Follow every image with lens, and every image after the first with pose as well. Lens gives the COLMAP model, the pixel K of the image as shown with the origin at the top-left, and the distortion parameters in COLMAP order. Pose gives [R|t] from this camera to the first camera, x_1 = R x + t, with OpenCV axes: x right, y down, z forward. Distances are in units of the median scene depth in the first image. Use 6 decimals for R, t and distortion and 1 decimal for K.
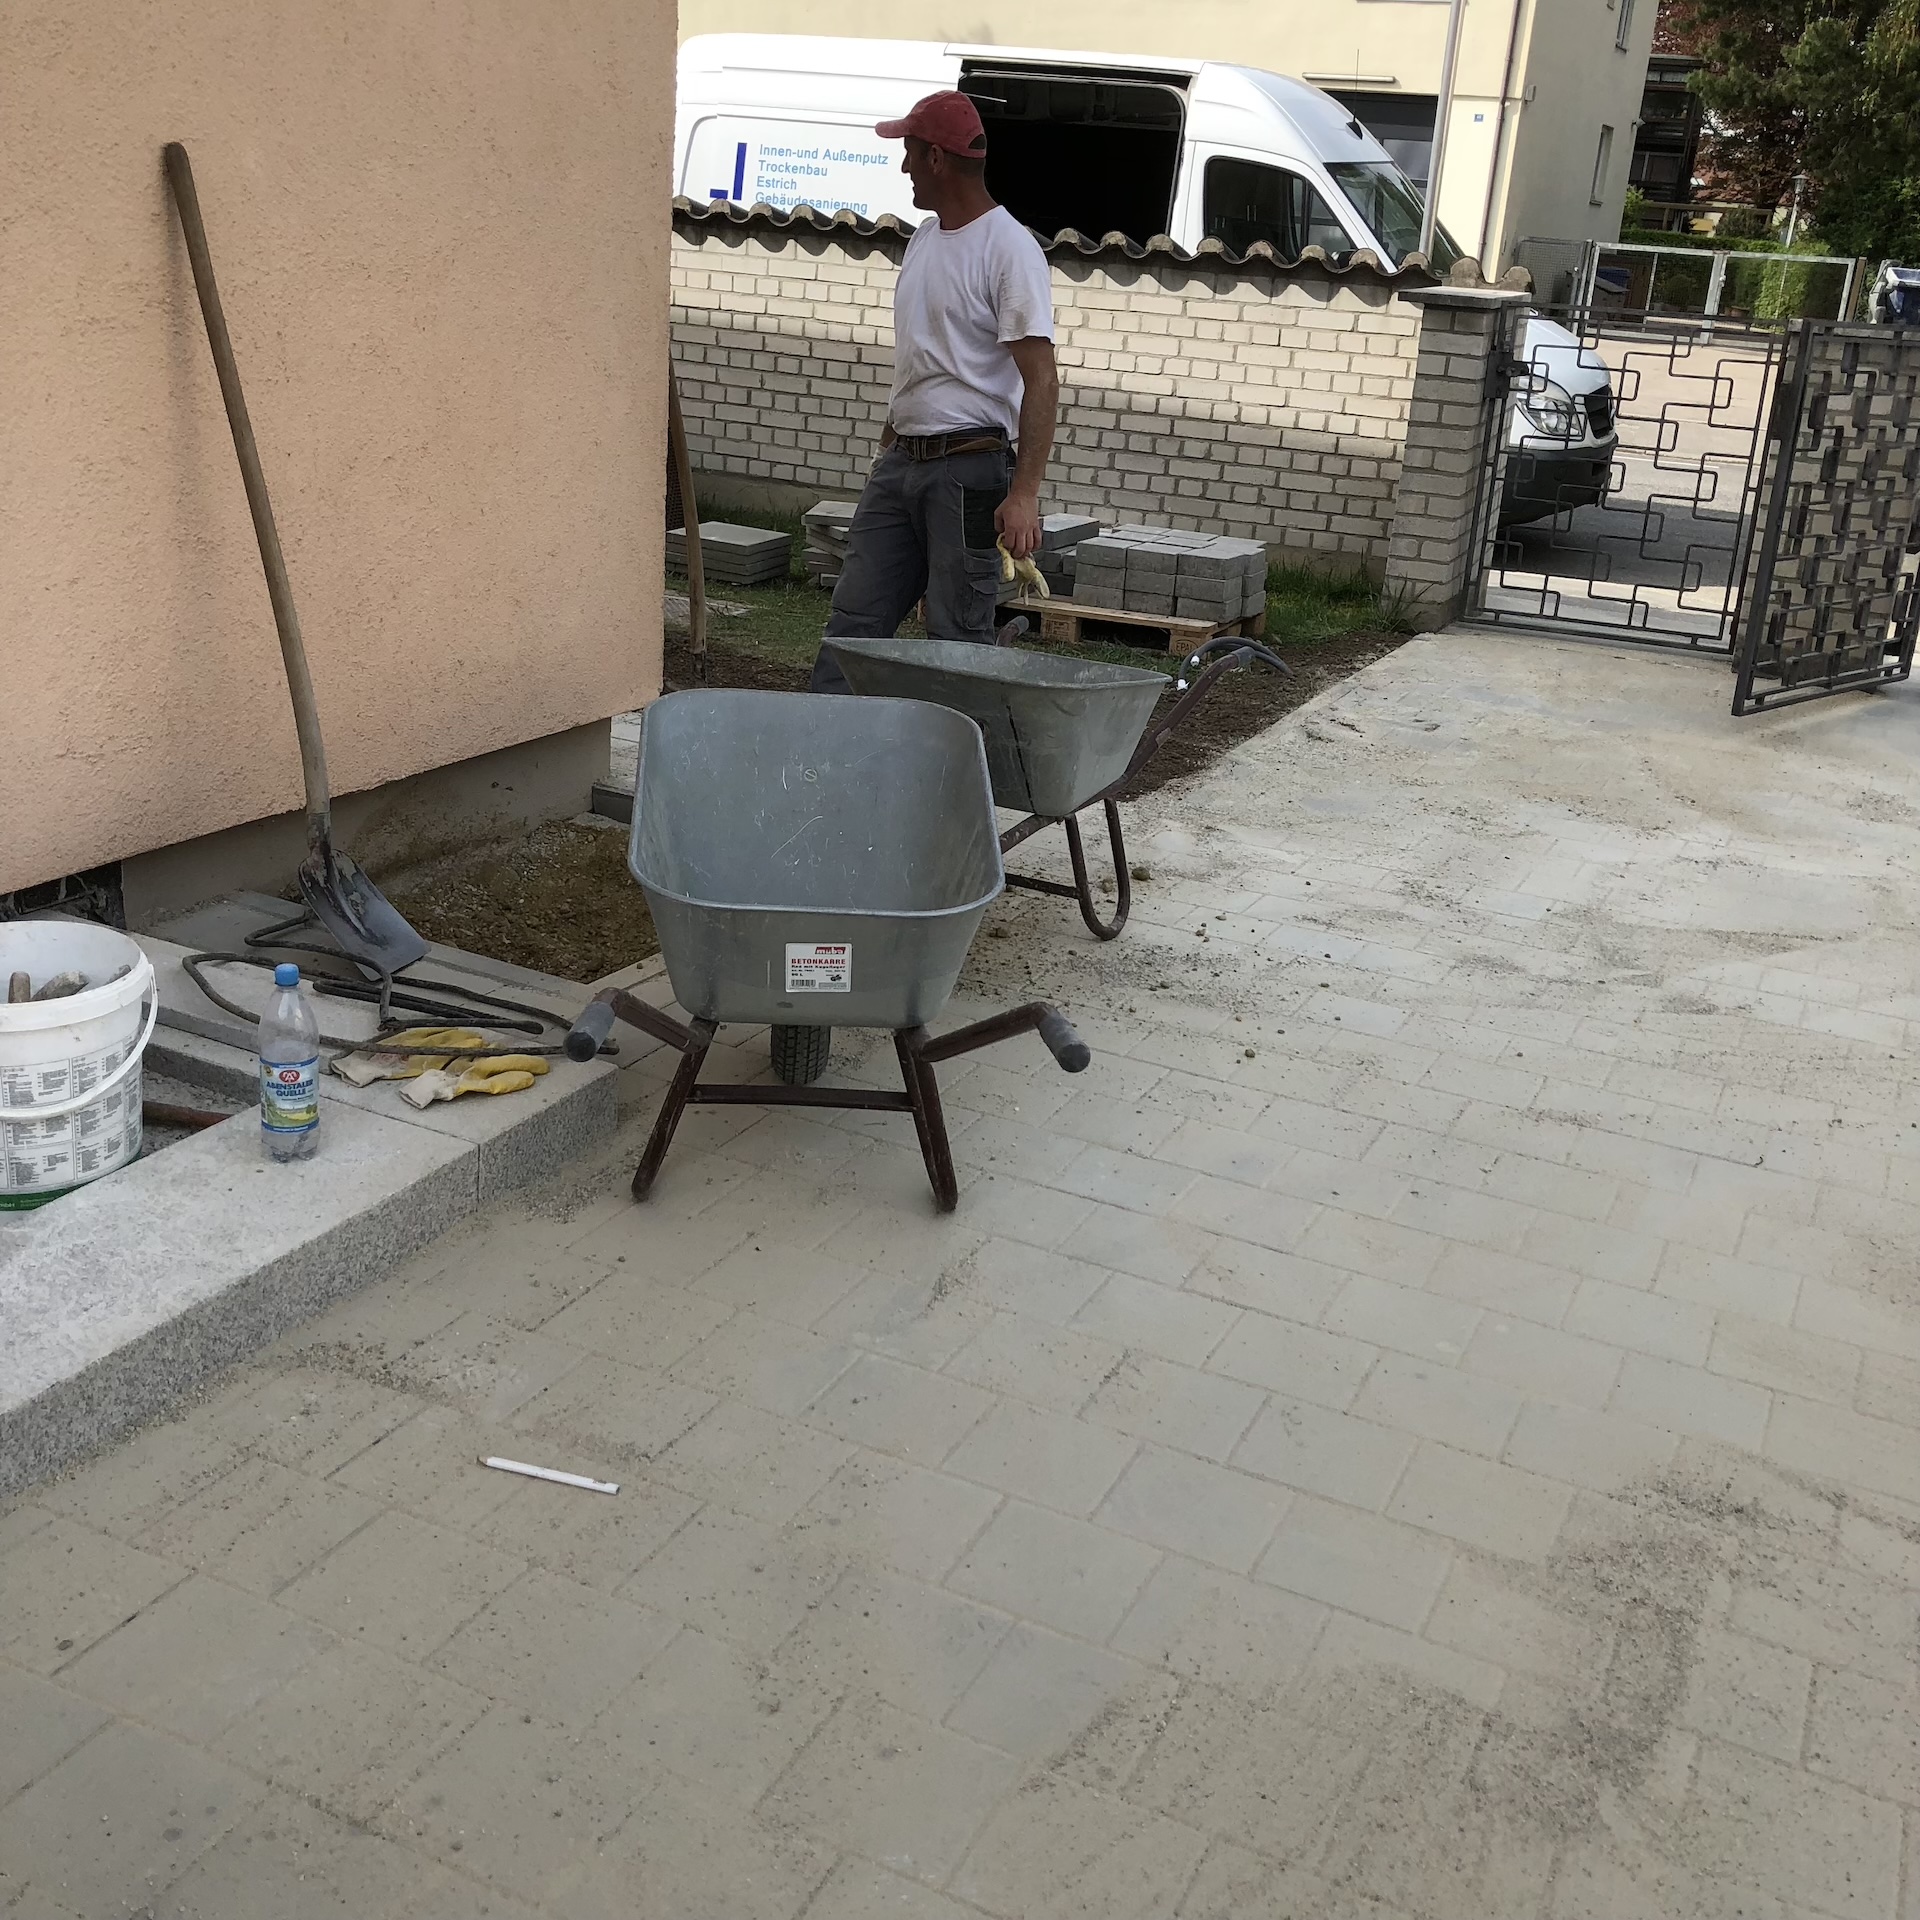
lens RADIAL K [[2030.1, 0, 956.7], [0, 2030.1, 953.8], [0, 0, 1]] dist [-0.009332, 0.000000]
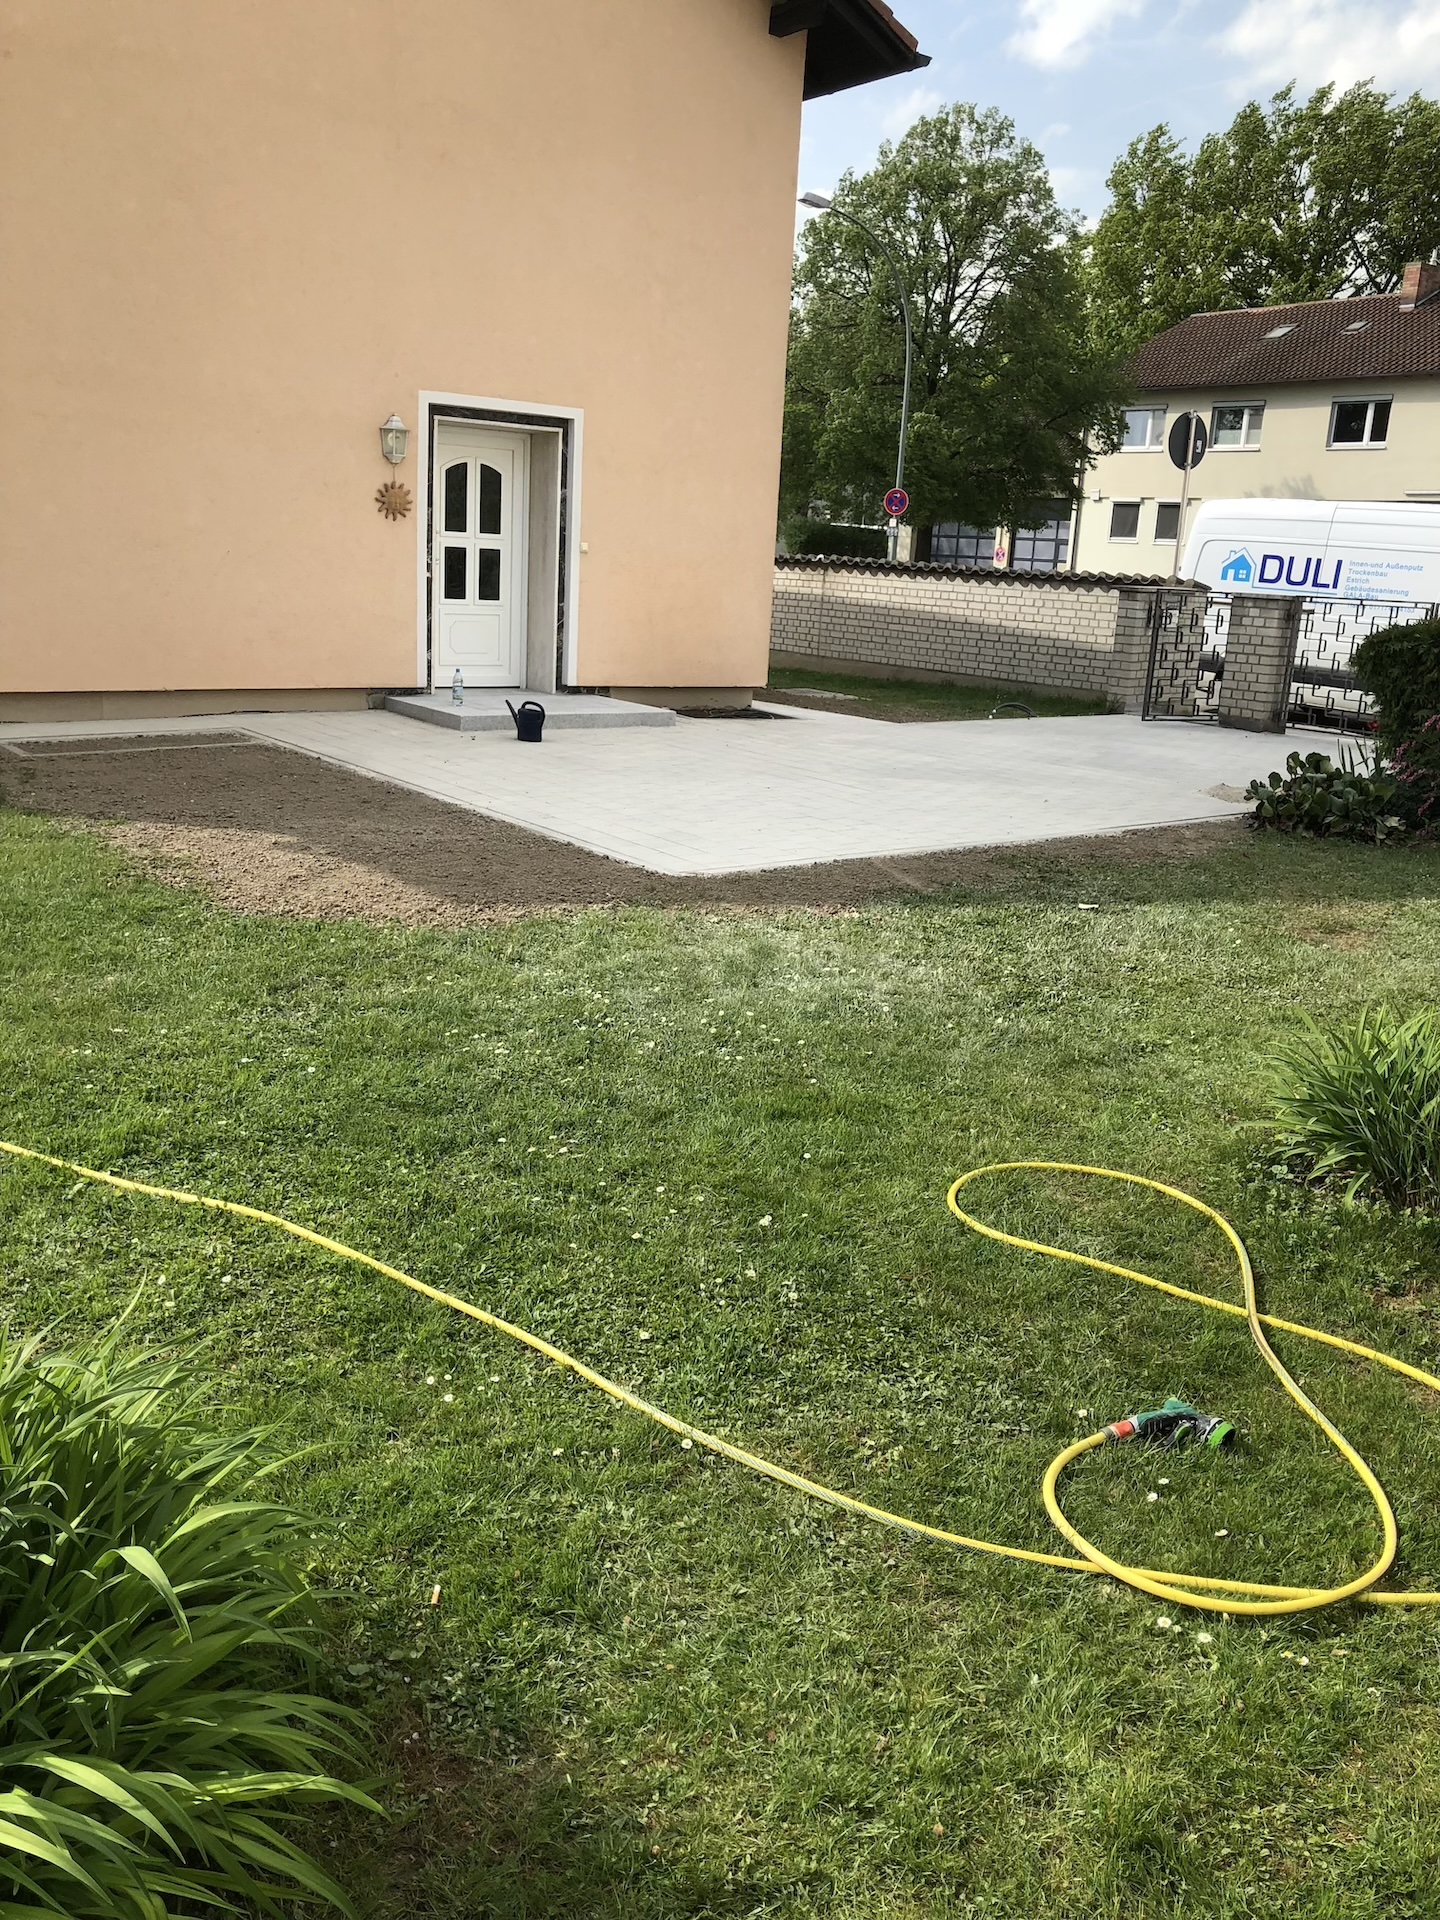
lens RADIAL K [[1570.4, 0, 731.9], [0, 1570.4, 991.8], [0, 0, 1]] dist [-0.049178, 0.032213]
pose [[0.898948, 0.093735, -0.427910, 0.586460], [-0.137802, 0.987757, -0.073122, 0.356517], [0.415817, 0.124699, 0.900859, -0.846281]]
